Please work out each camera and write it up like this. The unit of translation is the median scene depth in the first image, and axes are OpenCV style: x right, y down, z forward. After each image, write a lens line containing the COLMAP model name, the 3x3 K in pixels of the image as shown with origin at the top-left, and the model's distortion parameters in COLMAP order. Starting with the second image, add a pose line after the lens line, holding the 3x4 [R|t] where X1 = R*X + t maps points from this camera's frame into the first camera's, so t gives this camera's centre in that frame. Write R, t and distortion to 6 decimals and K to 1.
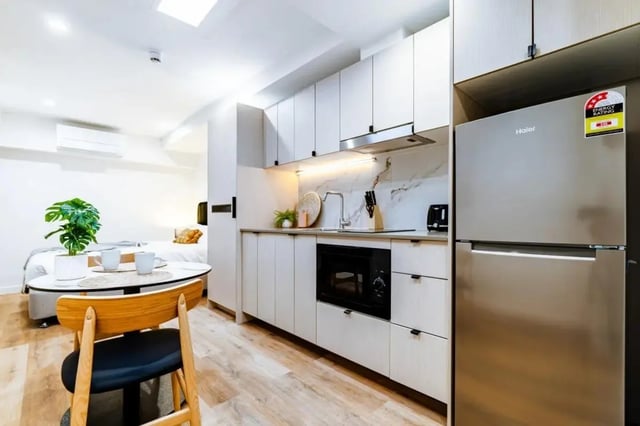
lens RADIAL K [[298.9, 0, 320.0], [0, 298.9, 213.0], [0, 0, 1]] dist [-0.019889, -0.000307]
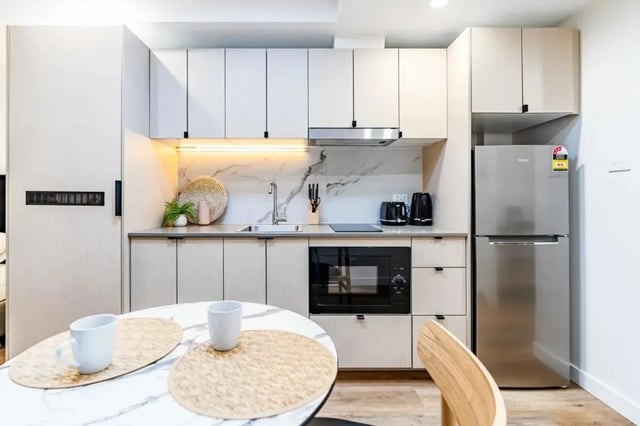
lens RADIAL K [[302.7, 0, 319.7], [0, 302.7, 193.1], [0, 0, 1]] dist [-0.004746, 0.000196]
pose [[0.674660, 0.019014, 0.737884, -0.577645], [-0.020384, 0.999767, -0.007124, -0.041365], [-0.737847, -0.010235, 0.674890, 0.371027]]
